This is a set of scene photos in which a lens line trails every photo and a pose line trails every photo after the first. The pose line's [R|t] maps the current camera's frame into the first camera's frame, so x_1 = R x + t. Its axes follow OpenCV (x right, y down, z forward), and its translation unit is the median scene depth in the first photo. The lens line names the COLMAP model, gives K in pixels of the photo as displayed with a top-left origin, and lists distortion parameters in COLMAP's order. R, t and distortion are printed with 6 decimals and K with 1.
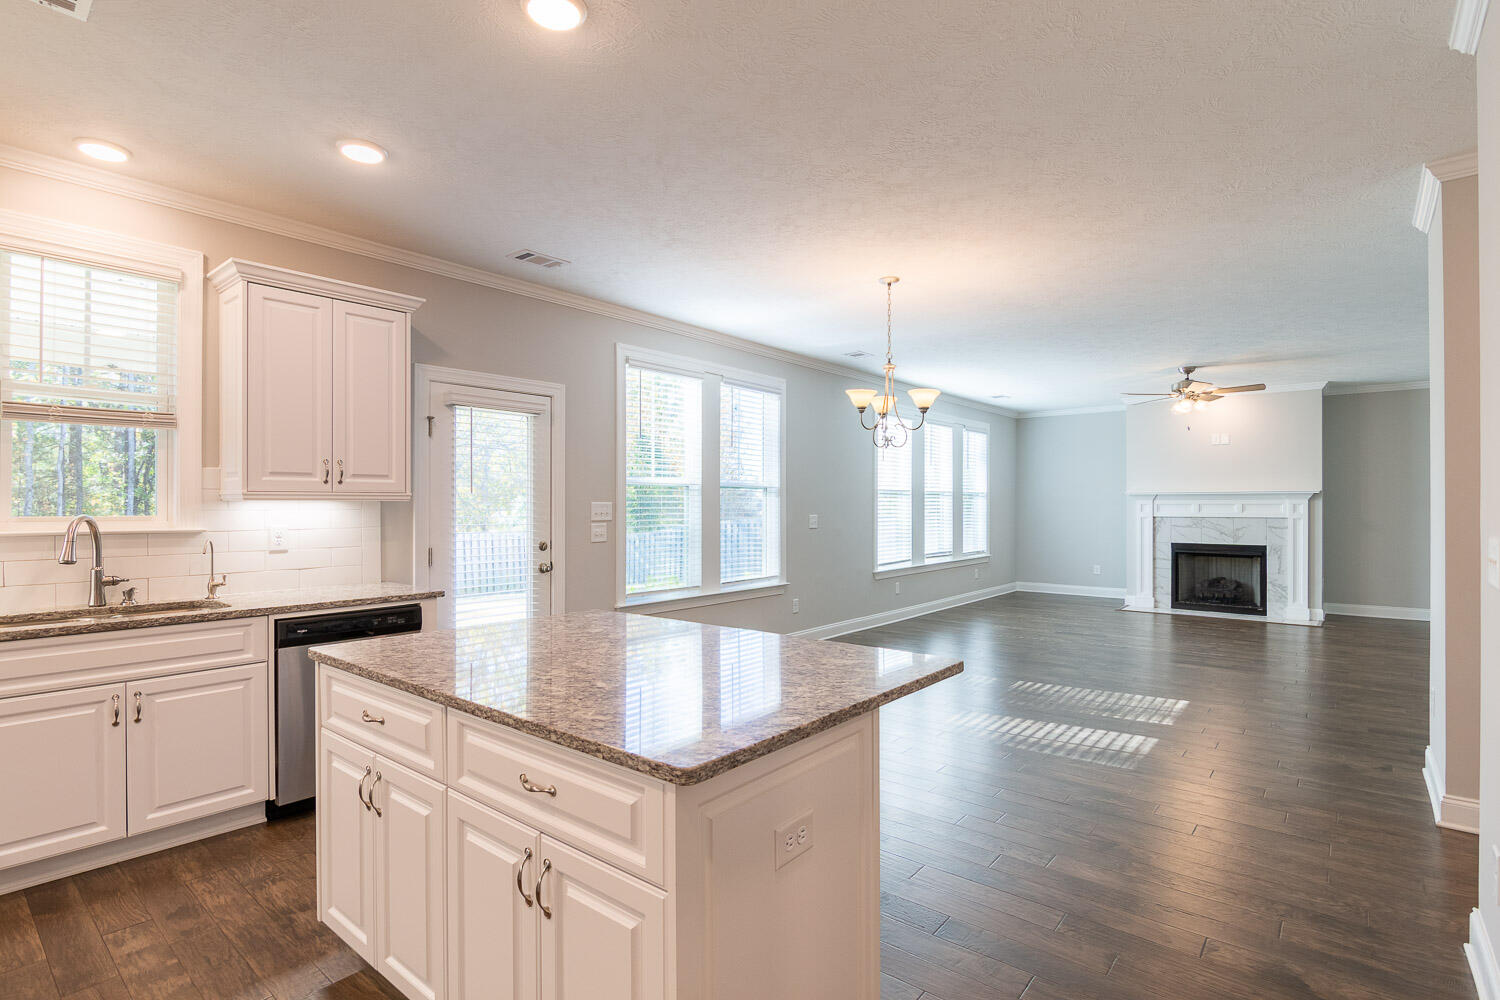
lens RADIAL K [[755.0, 0, 750.0], [0, 755.0, 500.0], [0, 0, 1]] dist [0.000301, -0.000049]
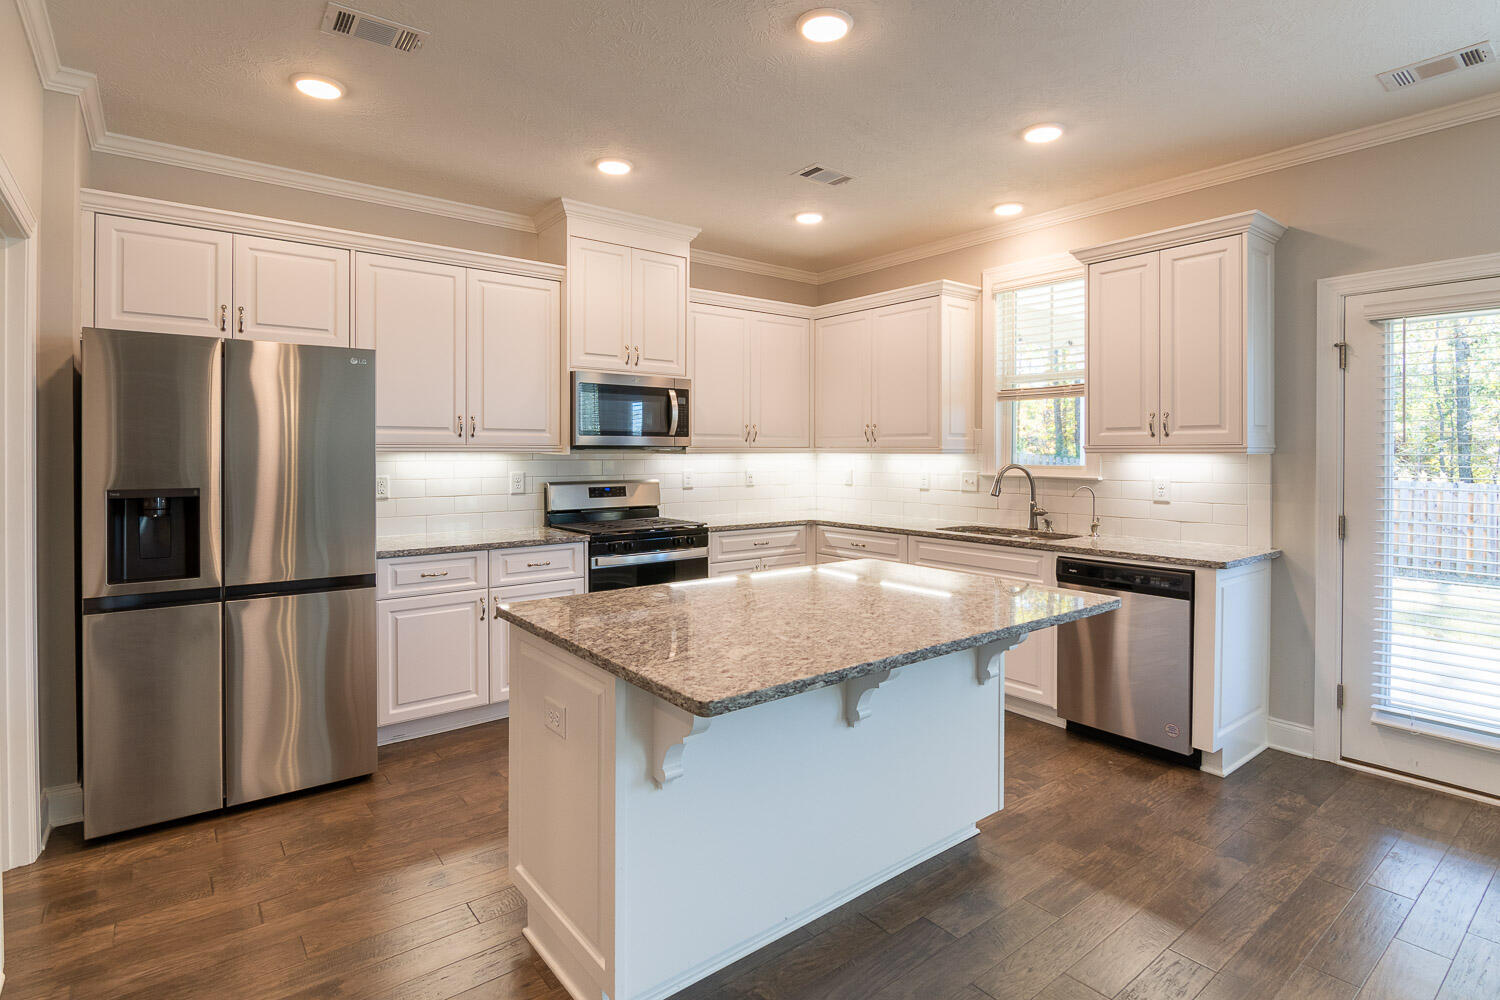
lens RADIAL K [[742.9, 0, 752.4], [0, 742.9, 457.9], [0, 0, 1]] dist [-0.001193, -0.000136]
pose [[-0.200027, 0.006748, -0.979767, 0.573869], [0.005007, 0.999970, 0.005865, -0.002439], [0.979778, -0.003733, -0.200055, 0.750259]]
